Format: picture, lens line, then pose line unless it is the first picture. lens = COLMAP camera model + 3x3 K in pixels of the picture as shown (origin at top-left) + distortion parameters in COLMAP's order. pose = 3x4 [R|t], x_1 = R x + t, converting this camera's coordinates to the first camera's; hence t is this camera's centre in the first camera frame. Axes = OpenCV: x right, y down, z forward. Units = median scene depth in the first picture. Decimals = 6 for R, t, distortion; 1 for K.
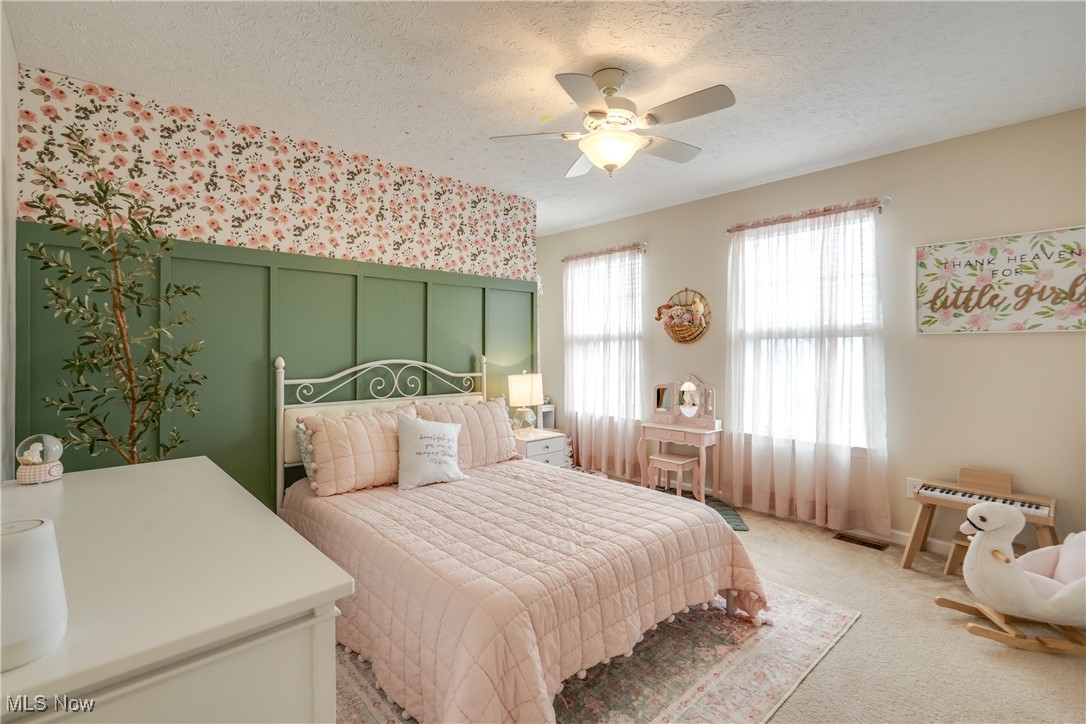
lens RADIAL K [[498.8, 0, 504.8], [0, 498.8, 355.3], [0, 0, 1]] dist [-0.012864, 0.006721]
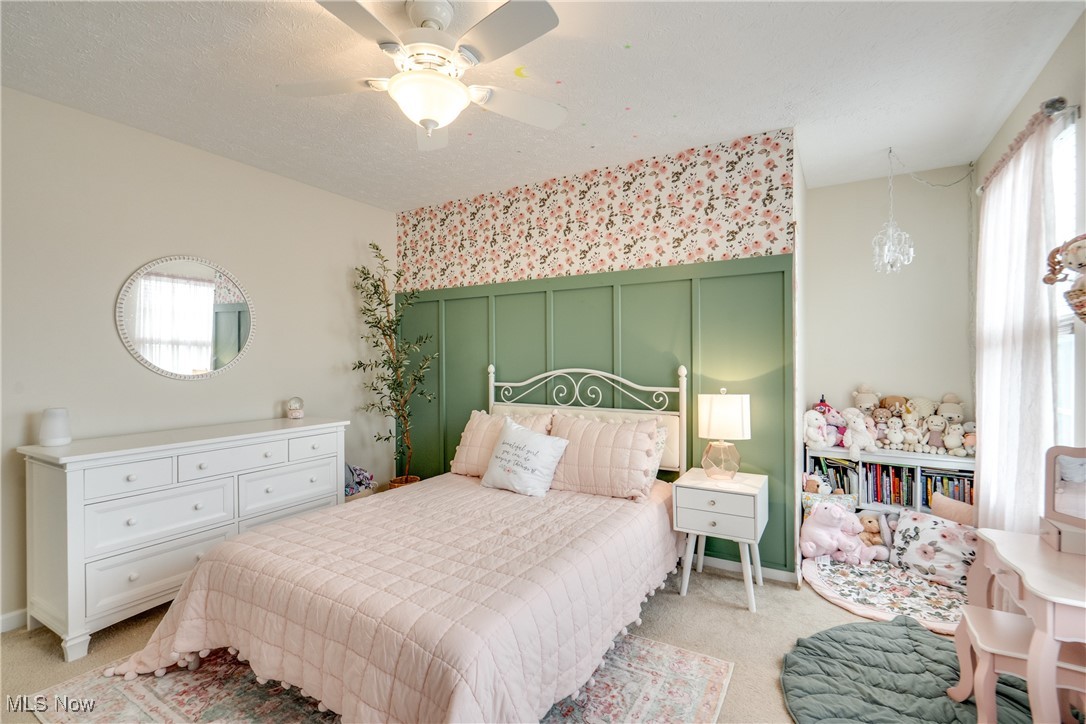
lens RADIAL K [[498.8, 0, 538.0], [0, 498.8, 358.3], [0, 0, 1]] dist [-0.012864, 0.006721]
pose [[0.308579, 0.001220, -0.951198, 0.644653], [-0.007547, 0.999971, -0.001166, -0.009459], [0.951169, 0.007538, 0.308579, 0.556482]]
